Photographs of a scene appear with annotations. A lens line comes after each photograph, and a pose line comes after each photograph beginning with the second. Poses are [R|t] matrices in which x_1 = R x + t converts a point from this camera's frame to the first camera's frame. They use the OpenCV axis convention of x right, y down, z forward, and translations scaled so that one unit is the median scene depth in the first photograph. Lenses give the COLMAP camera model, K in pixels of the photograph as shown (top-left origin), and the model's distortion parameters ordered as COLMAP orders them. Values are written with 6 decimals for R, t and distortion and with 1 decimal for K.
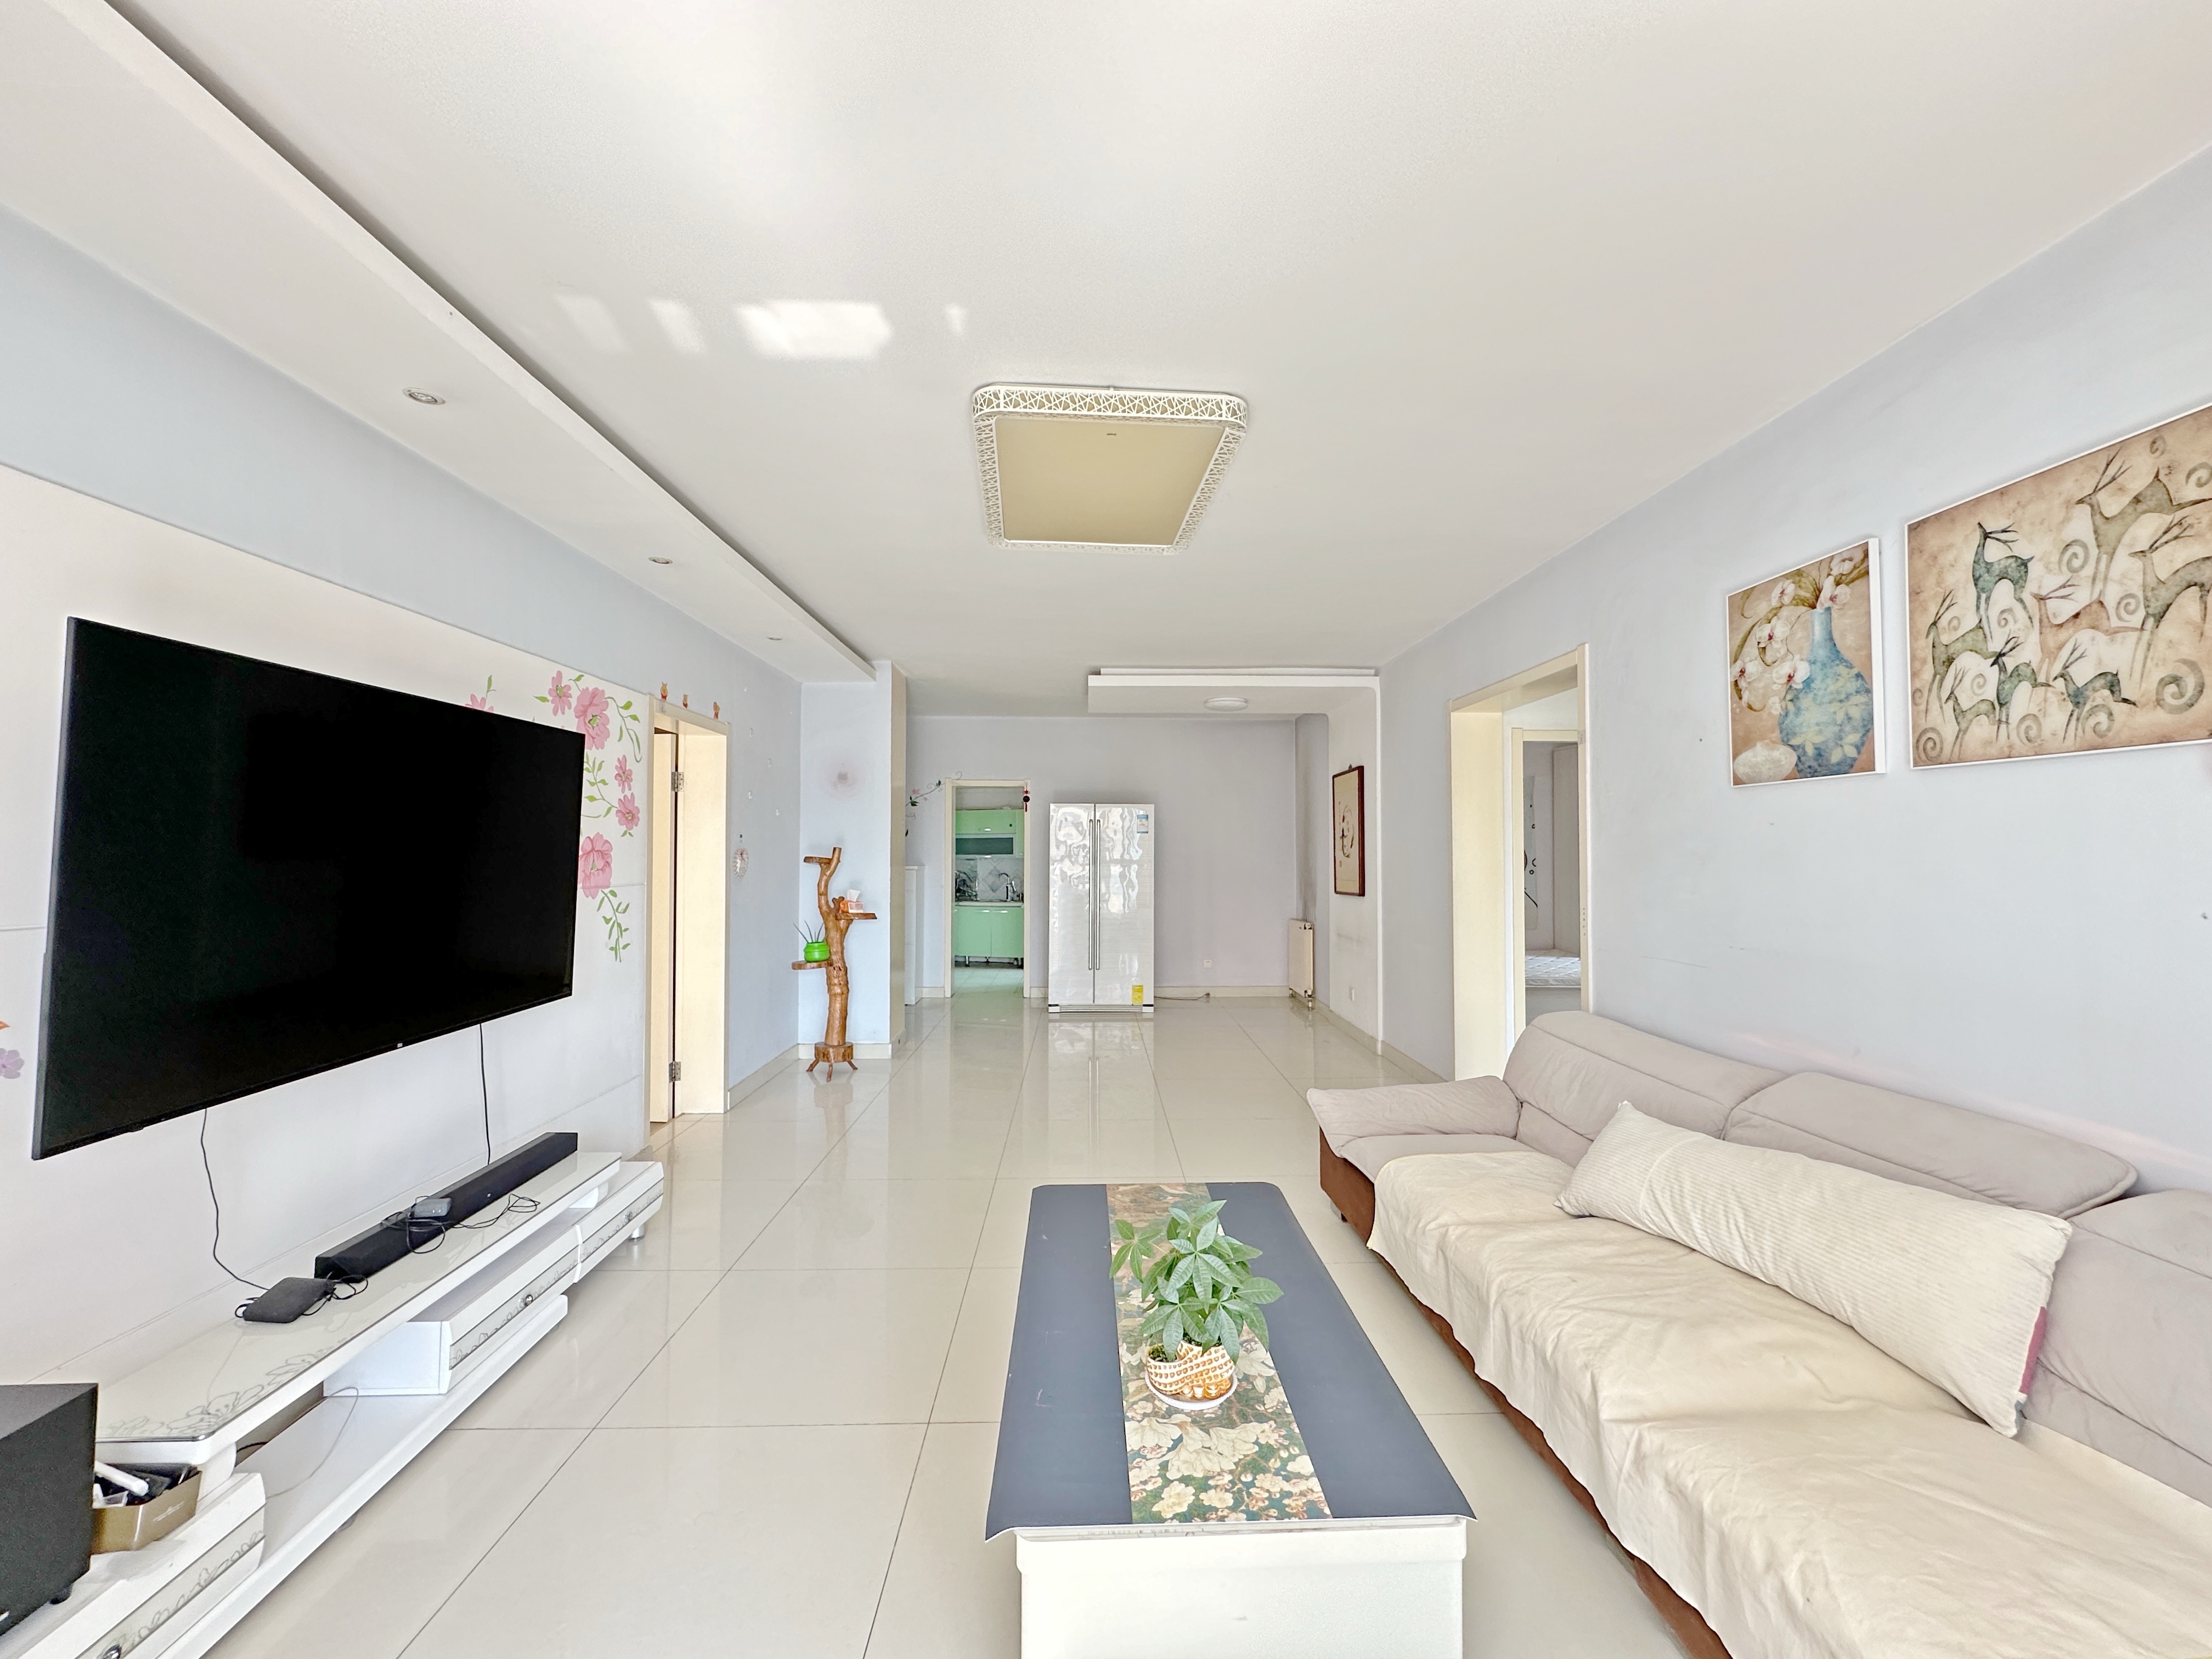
lens RADIAL K [[900.7, 0, 1106.0], [0, 900.7, 829.5], [0, 0, 1]] dist [0.004368, 0.000280]
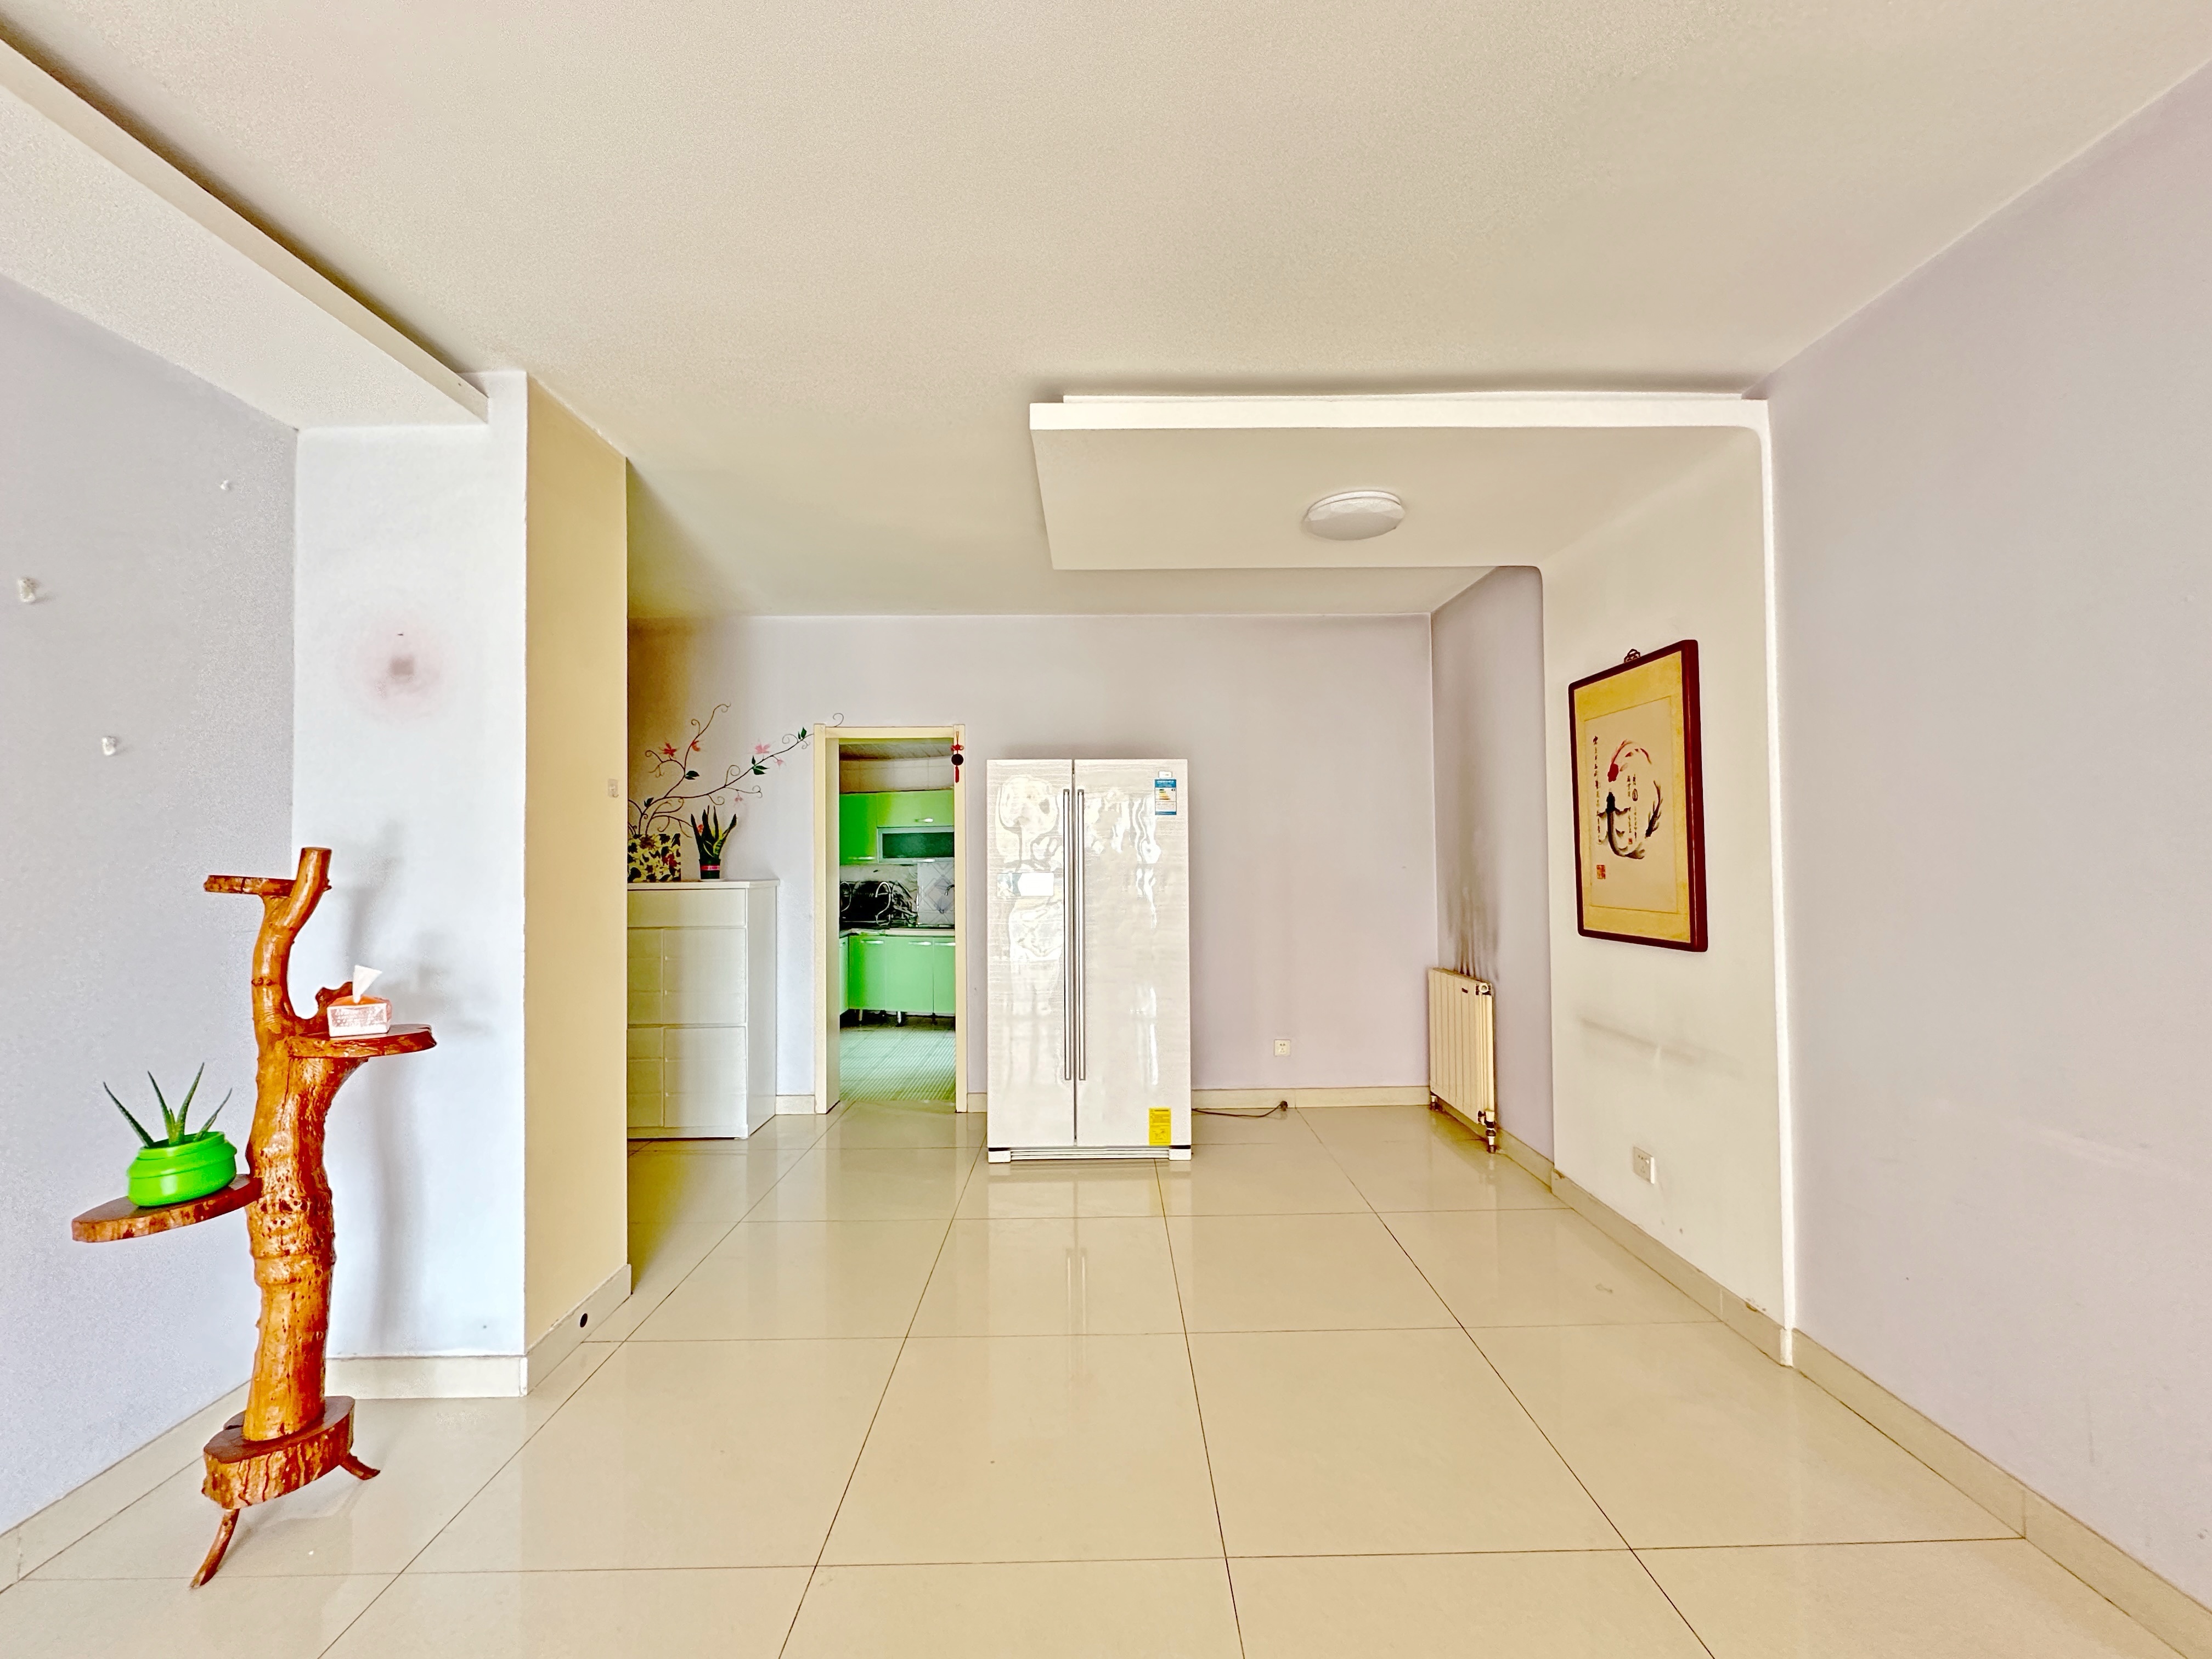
lens RADIAL K [[900.7, 0, 1106.0], [0, 900.7, 829.5], [0, 0, 1]] dist [0.004368, 0.000280]
pose [[0.999801, -0.012216, -0.015784, 0.014359], [0.012212, 0.999925, -0.000342, 0.012366], [0.015787, 0.000149, 0.999875, 0.484399]]
